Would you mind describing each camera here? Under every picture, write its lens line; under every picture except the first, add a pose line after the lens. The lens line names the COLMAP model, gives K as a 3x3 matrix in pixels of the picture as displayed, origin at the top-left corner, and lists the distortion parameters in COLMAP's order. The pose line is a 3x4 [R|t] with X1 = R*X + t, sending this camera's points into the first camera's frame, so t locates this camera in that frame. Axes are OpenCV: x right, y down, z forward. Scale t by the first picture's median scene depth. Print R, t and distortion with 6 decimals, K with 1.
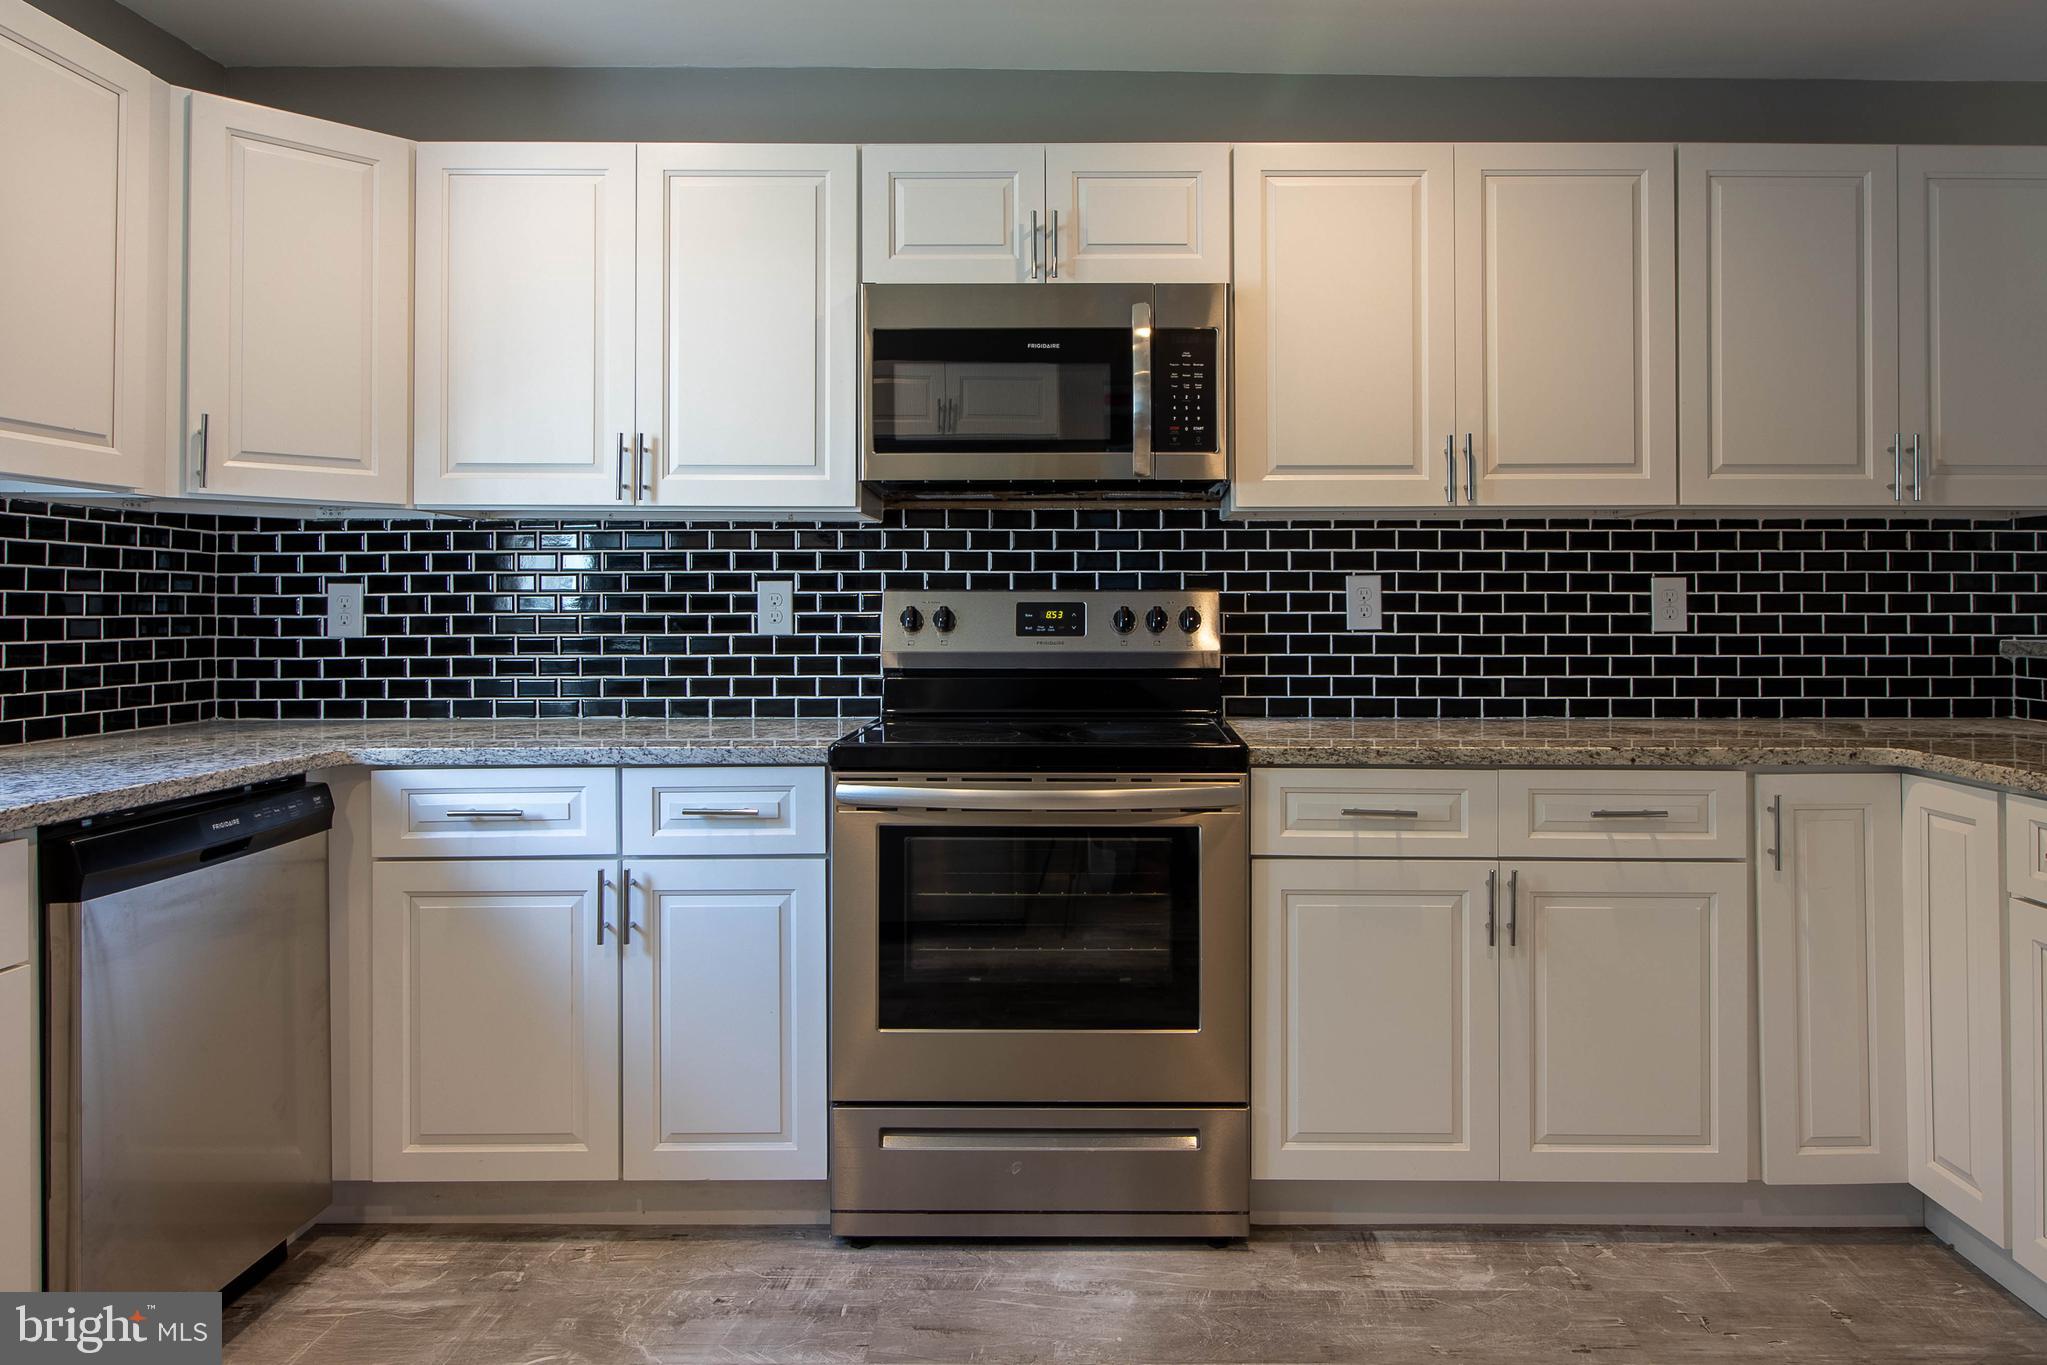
lens RADIAL K [[1328.7, 0, 1096.4], [0, 1328.7, 596.2], [0, 0, 1]] dist [0.002230, 0.001632]
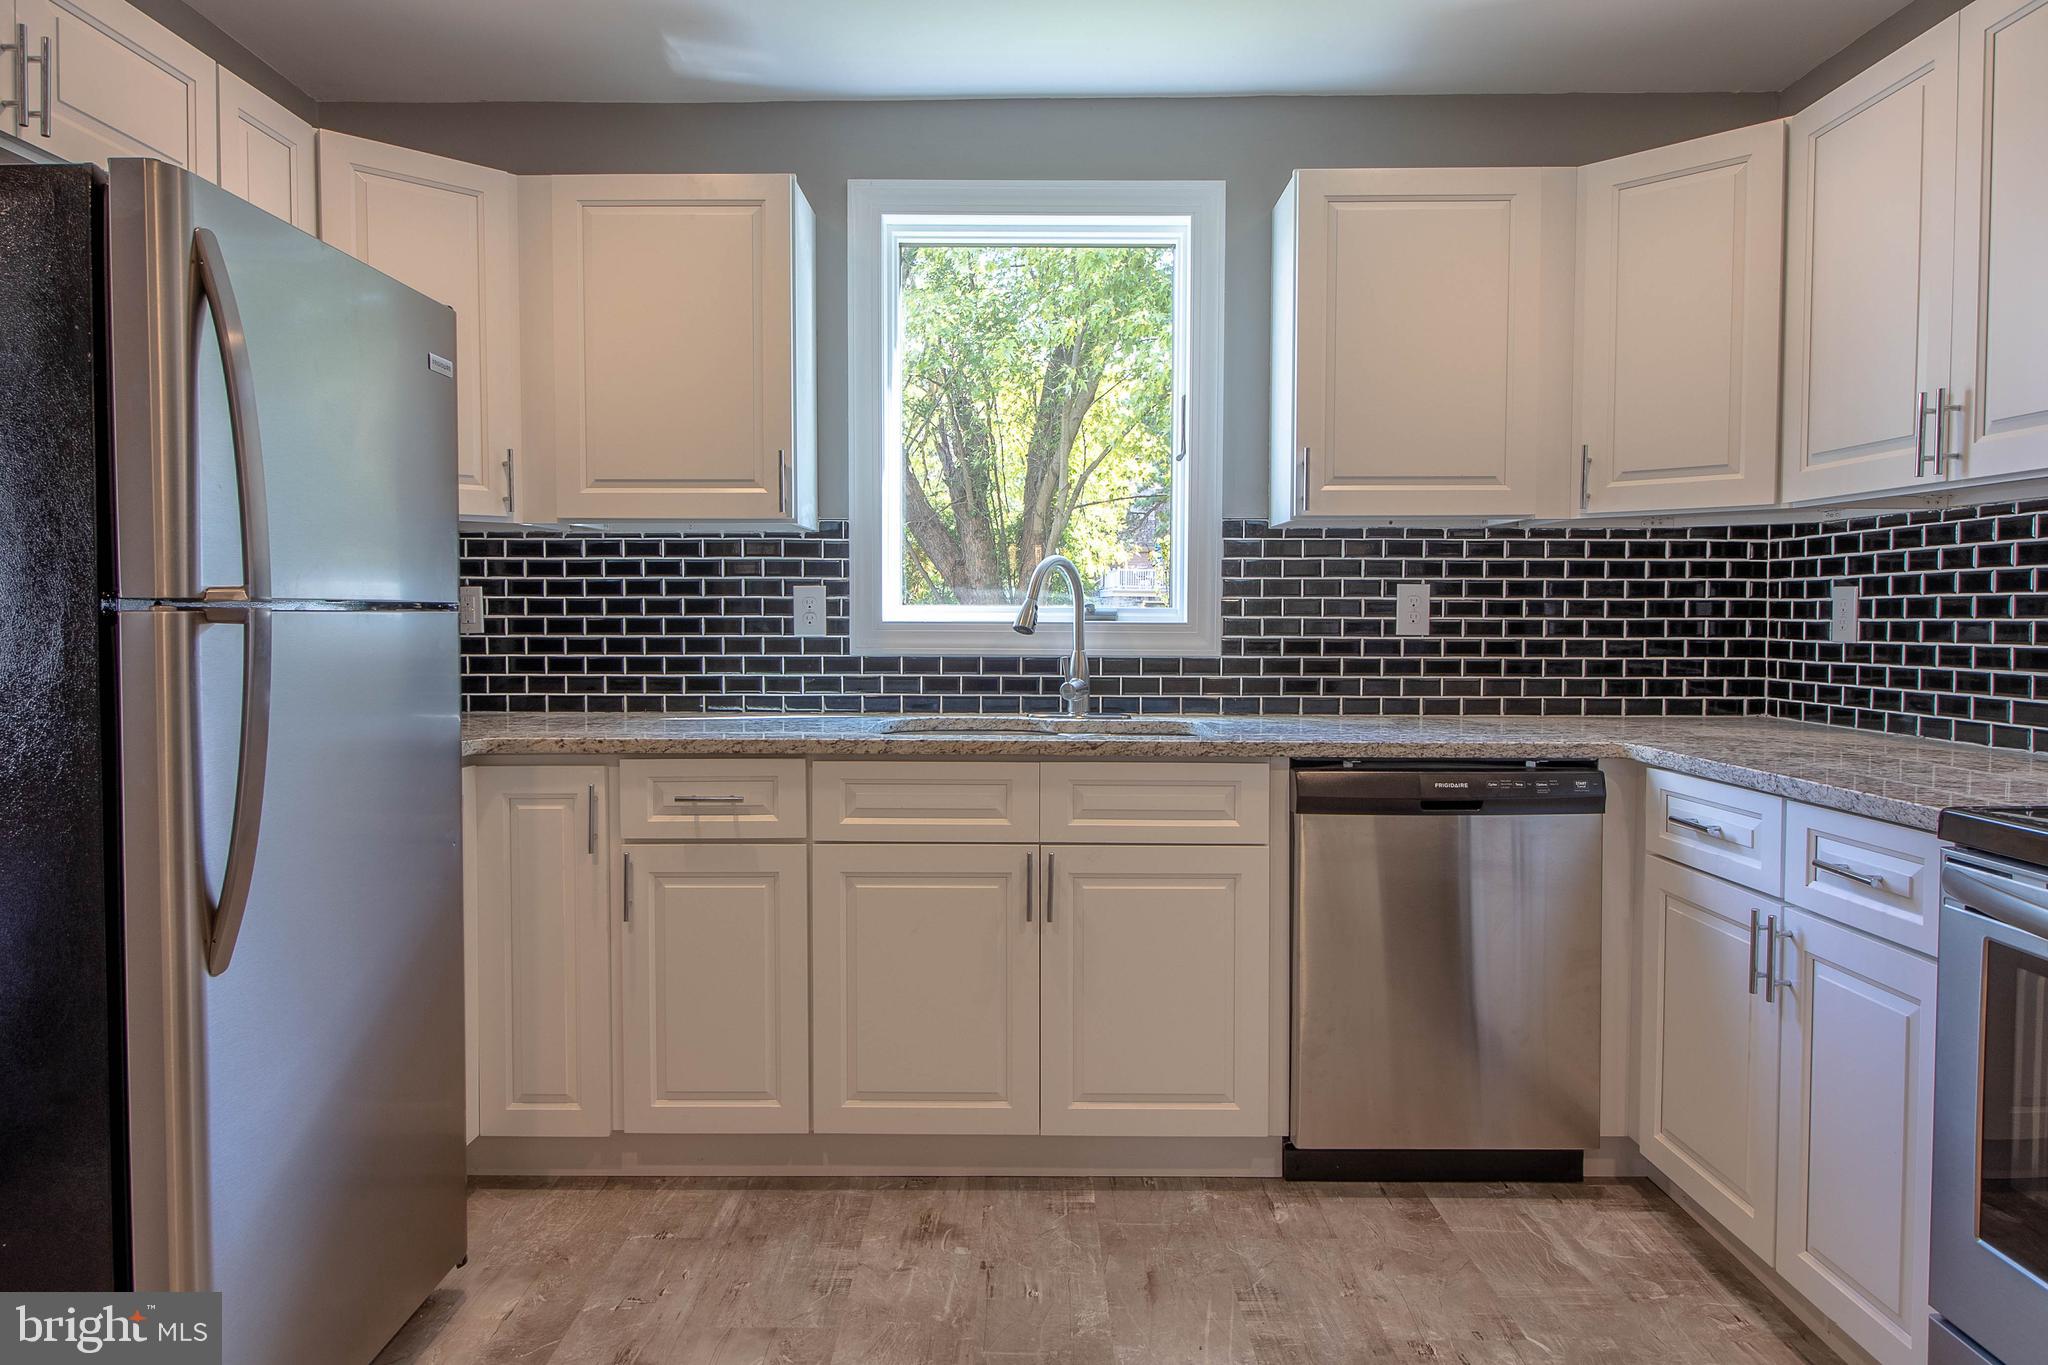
lens RADIAL K [[1285.7, 0, 1013.1], [0, 1285.7, 662.5], [0, 0, 1]] dist [0.003215, -0.007595]
pose [[-0.004986, 0.038626, -0.999241, 0.420546], [0.007785, 0.999225, 0.038586, 0.005371], [0.999957, -0.007587, -0.005282, 0.456052]]
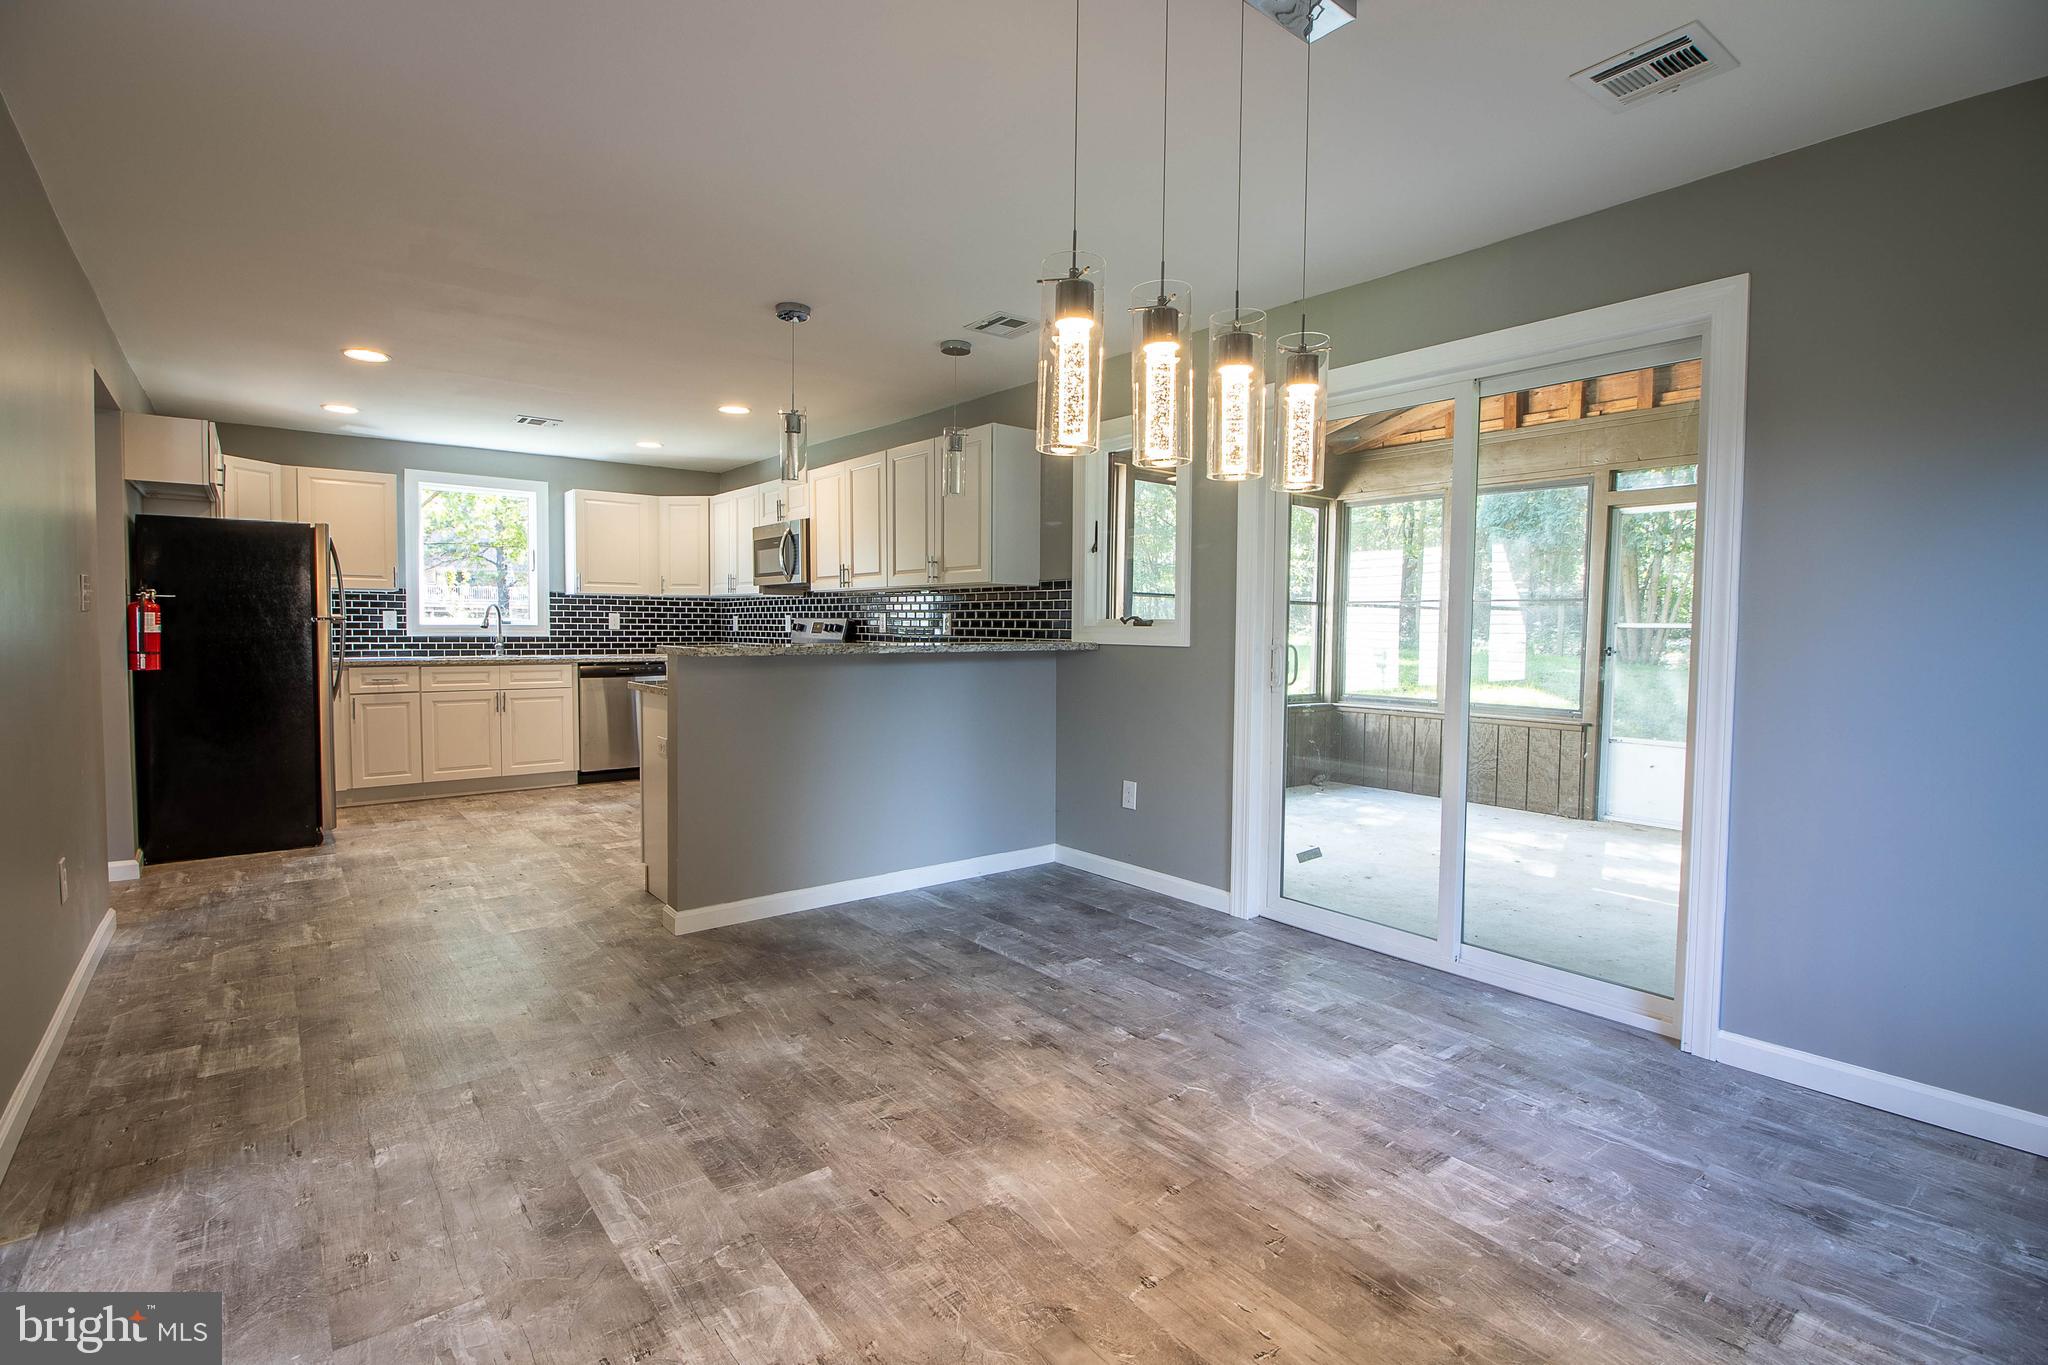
lens RADIAL K [[956.2, 0, 1010.5], [0, 956.2, 672.2], [0, 0, 1]] dist [-0.006787, -0.005584]
pose [[0.620879, 0.044565, -0.782639, 2.141652], [-0.002694, 0.998498, 0.054719, -0.002256], [0.783902, -0.031865, 0.620066, -0.008685]]
